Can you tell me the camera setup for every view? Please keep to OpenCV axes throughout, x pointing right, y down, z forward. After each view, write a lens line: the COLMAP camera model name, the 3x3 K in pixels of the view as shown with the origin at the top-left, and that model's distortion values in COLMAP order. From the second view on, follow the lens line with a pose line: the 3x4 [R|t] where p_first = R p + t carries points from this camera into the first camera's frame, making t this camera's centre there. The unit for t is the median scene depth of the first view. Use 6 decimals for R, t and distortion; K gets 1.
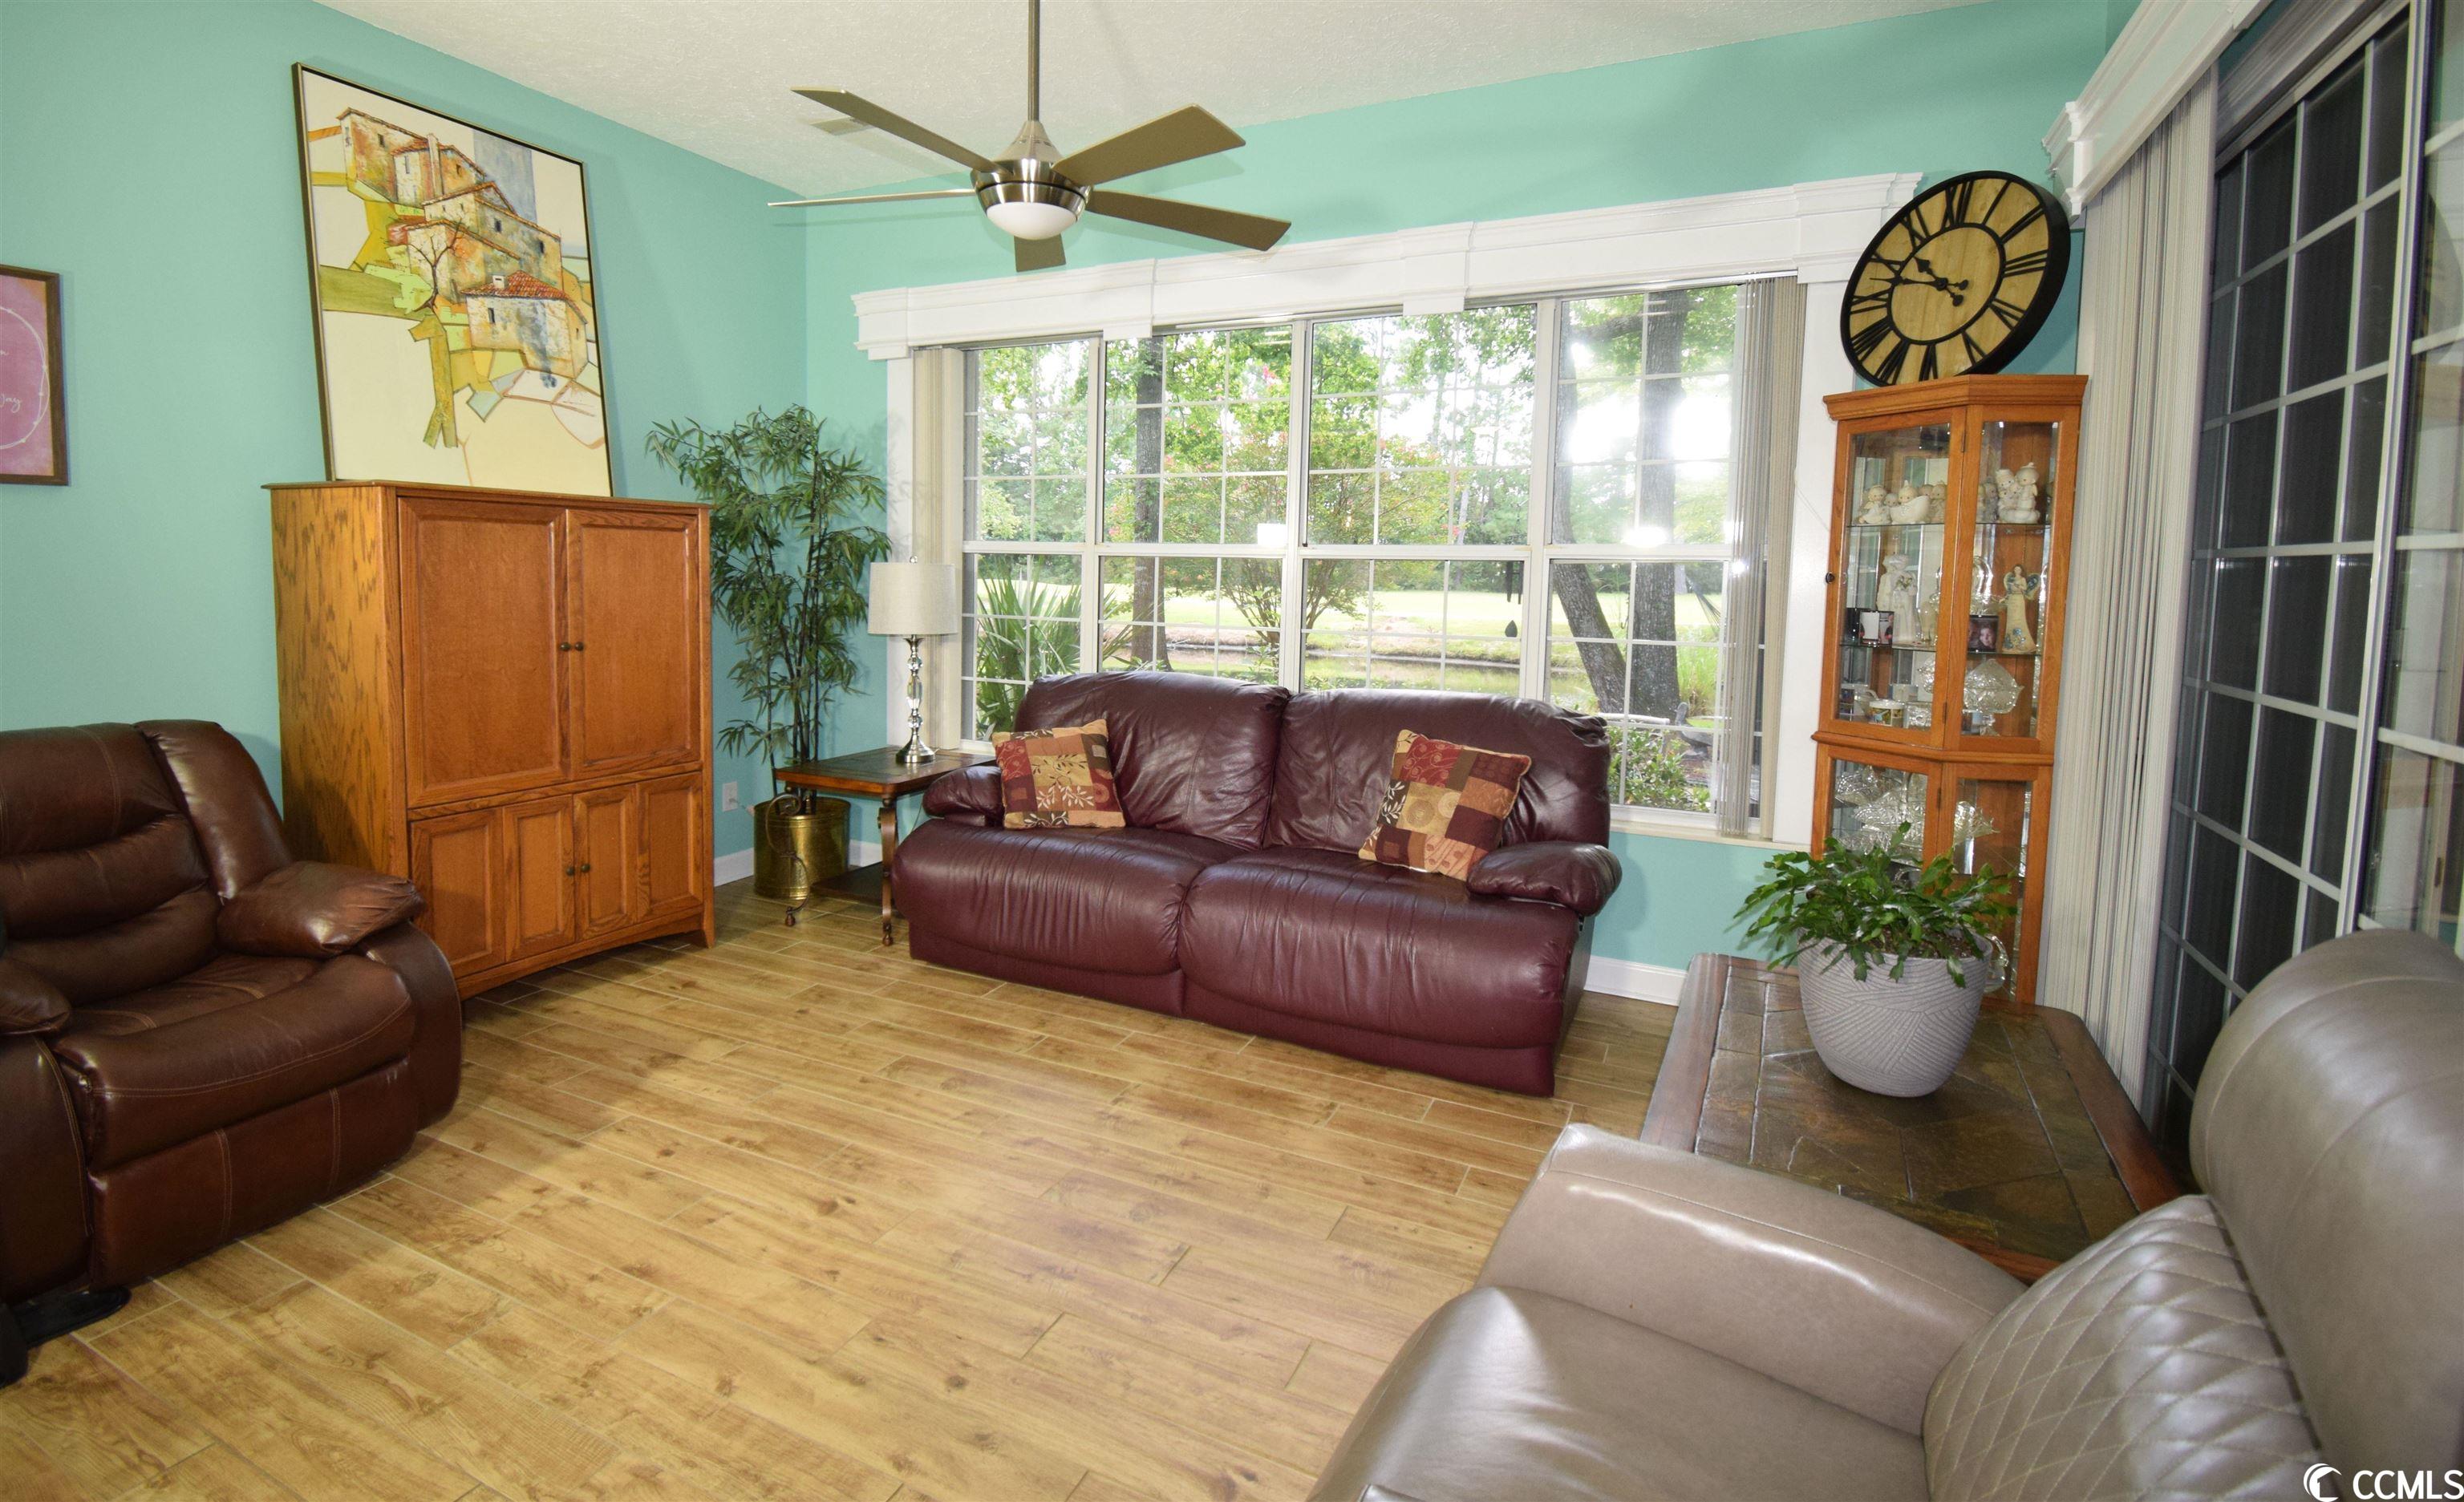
lens RADIAL K [[1138.9, 0, 1166.7], [0, 1138.9, 665.2], [0, 0, 1]] dist [-0.016862, -0.000740]
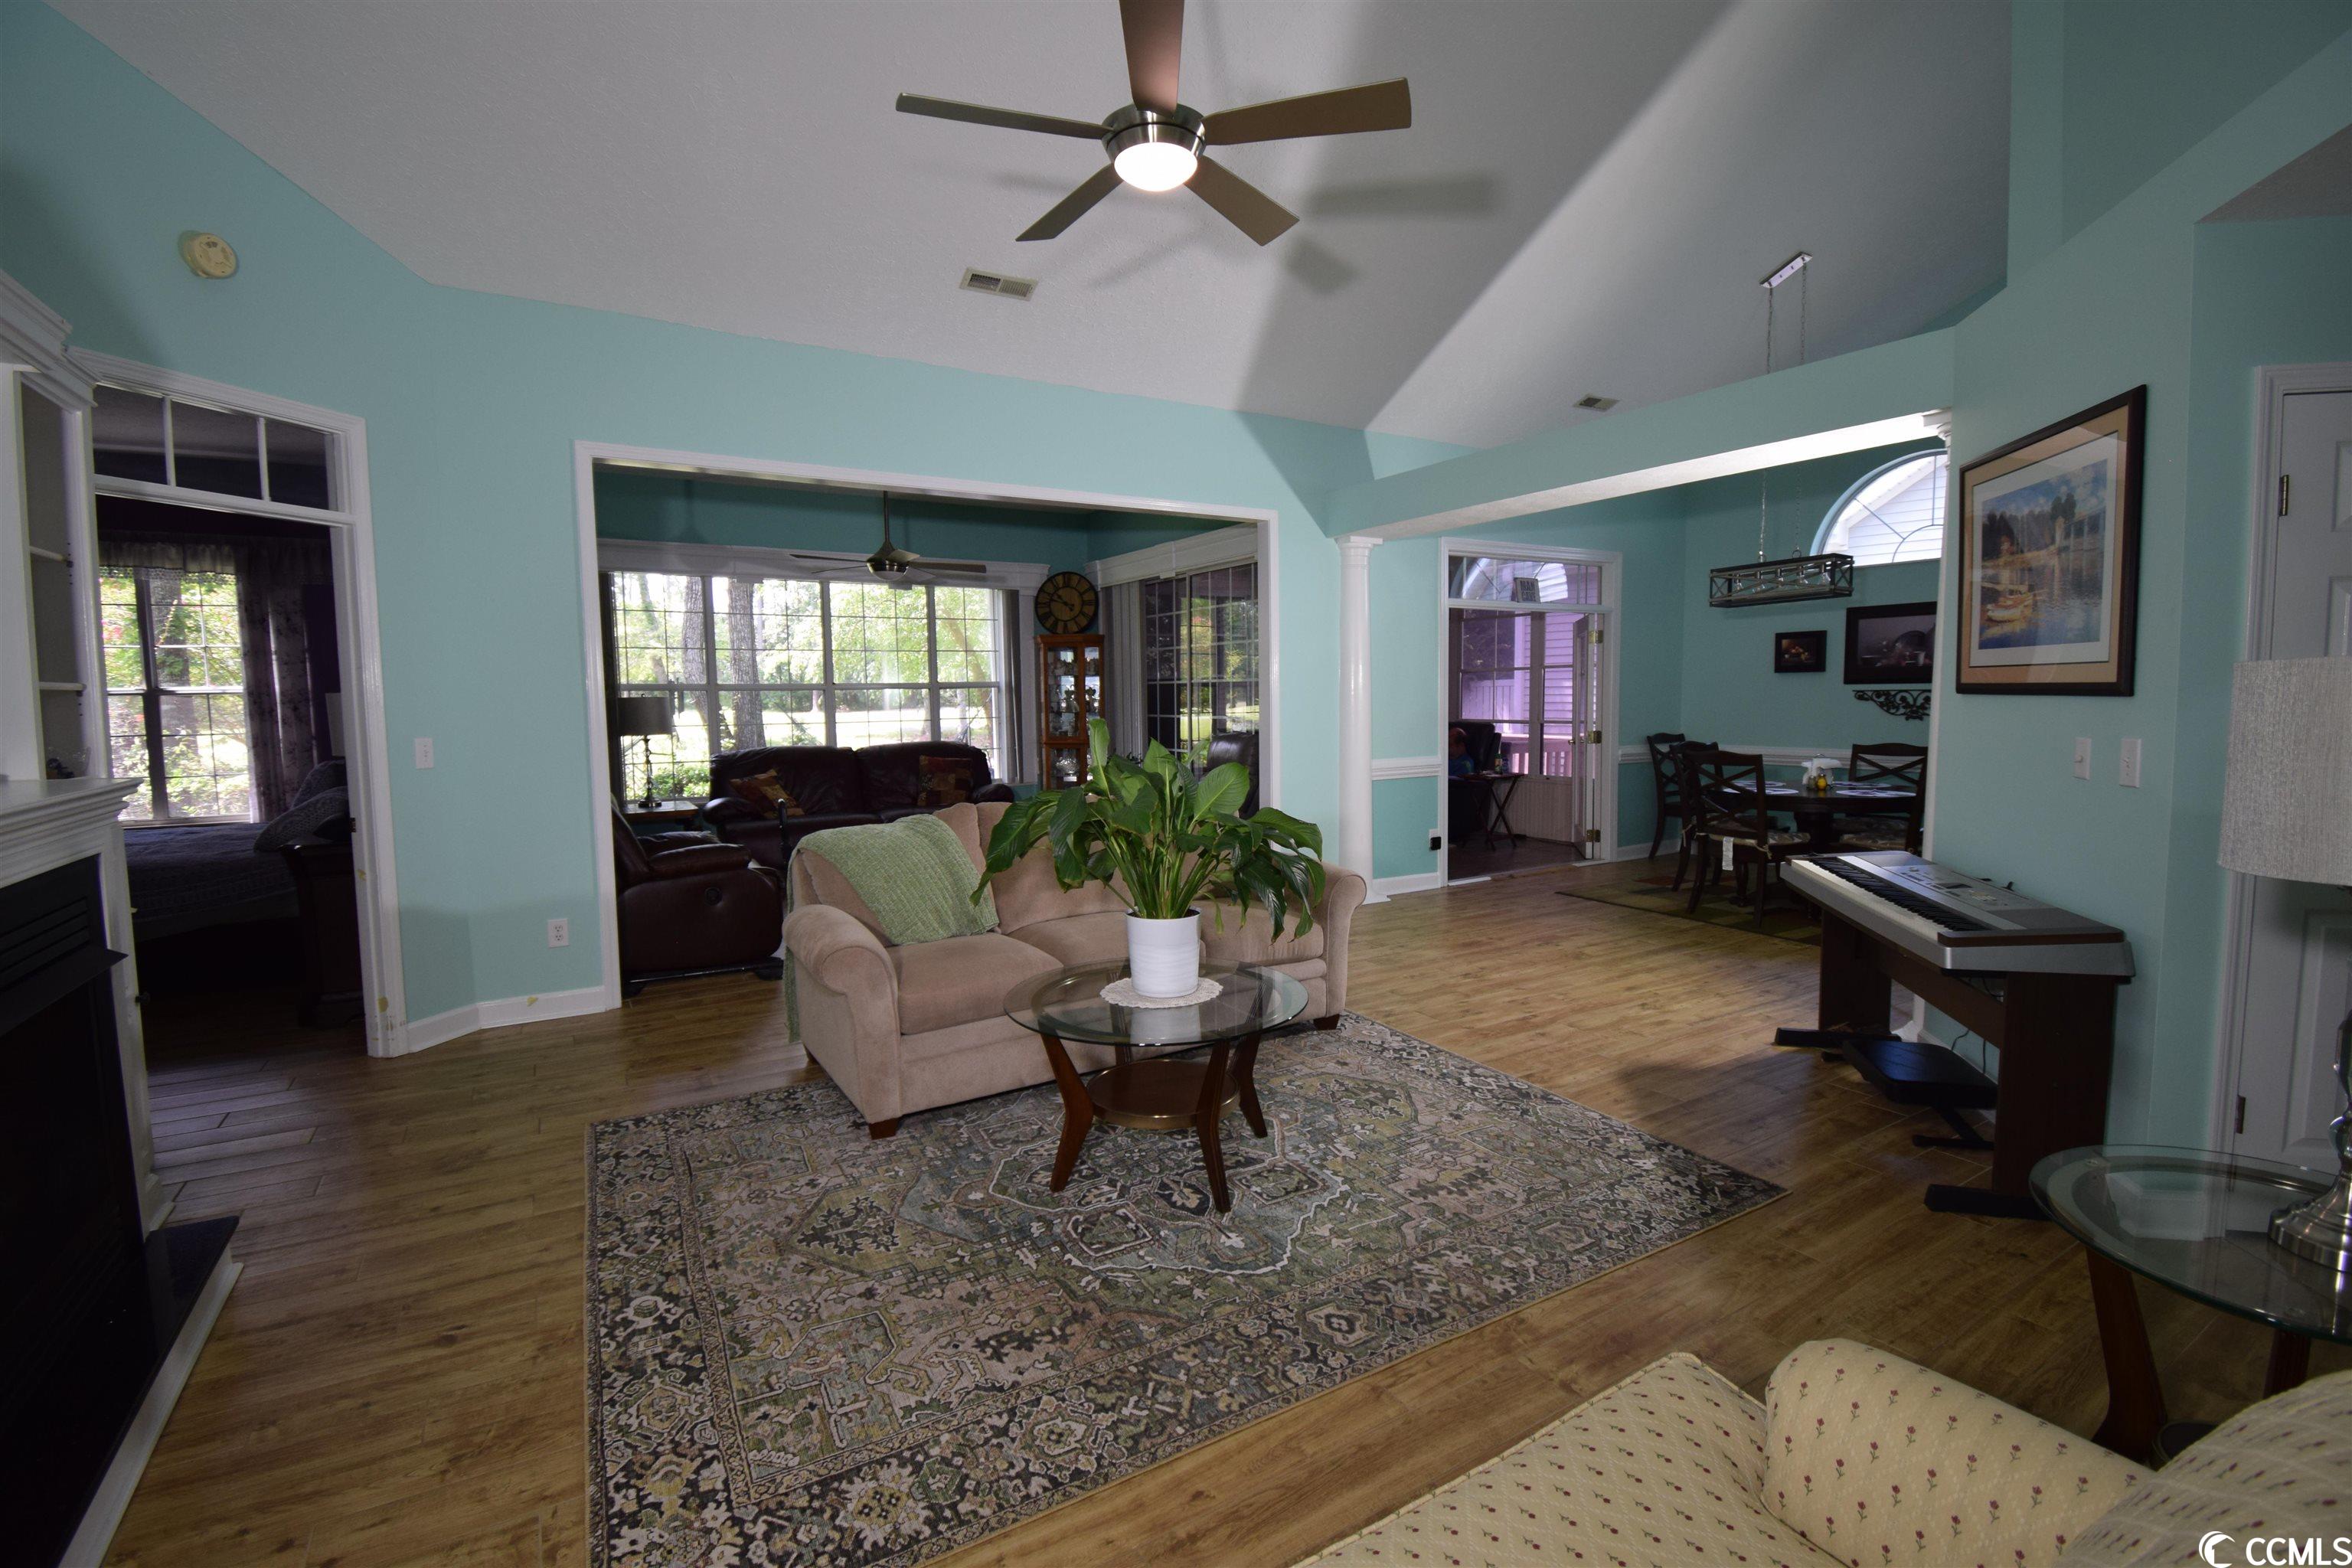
lens RADIAL K [[1032.1, 0, 1174.4], [0, 1032.1, 777.5], [0, 0, 1]] dist [0.025109, -0.030480]
pose [[0.539287, -0.093028, 0.836968, -1.456967], [0.094350, 0.994297, 0.049721, 0.044221], [-0.836820, 0.052154, 0.544989, -0.760333]]
